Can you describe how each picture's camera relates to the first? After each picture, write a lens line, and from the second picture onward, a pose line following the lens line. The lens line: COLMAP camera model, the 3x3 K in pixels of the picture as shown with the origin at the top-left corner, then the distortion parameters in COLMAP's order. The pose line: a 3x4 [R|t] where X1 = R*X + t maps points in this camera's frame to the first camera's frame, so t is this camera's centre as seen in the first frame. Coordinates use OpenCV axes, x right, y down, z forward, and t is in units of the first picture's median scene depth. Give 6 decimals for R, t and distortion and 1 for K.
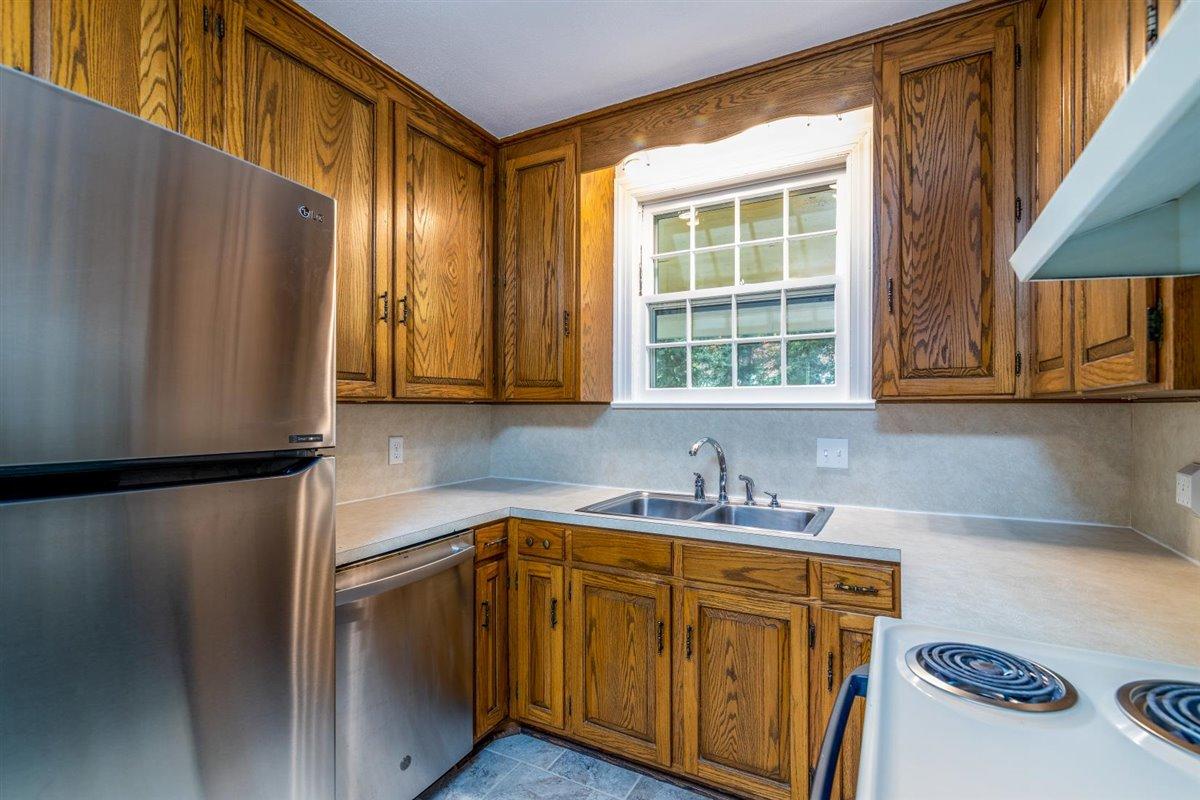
lens RADIAL K [[556.5, 0, 580.7], [0, 556.5, 424.7], [0, 0, 1]] dist [-0.003073, -0.000789]
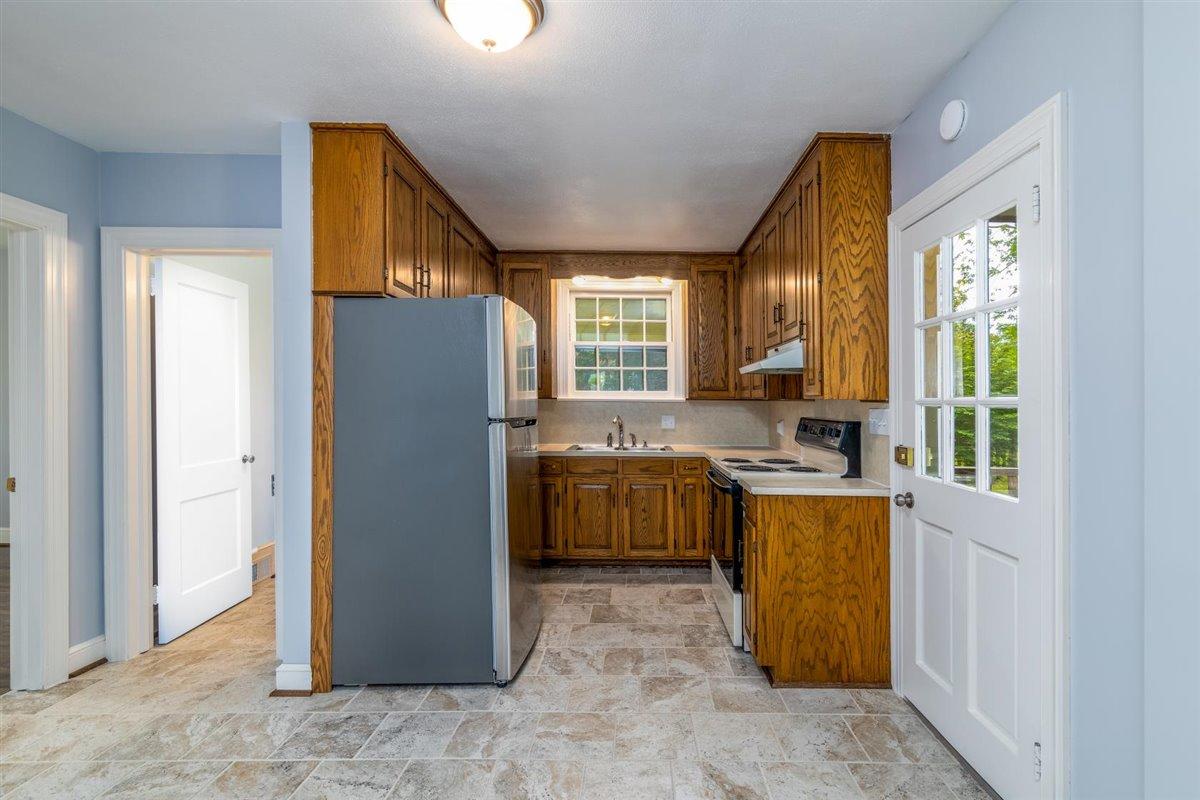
lens RADIAL K [[556.5, 0, 601.5], [0, 556.5, 404.9], [0, 0, 1]] dist [-0.003073, -0.000789]
pose [[0.895472, 0.003495, 0.445103, -0.852873], [0.006660, 0.999752, -0.021249, 0.030001], [-0.445067, 0.021992, 0.895227, -0.965400]]
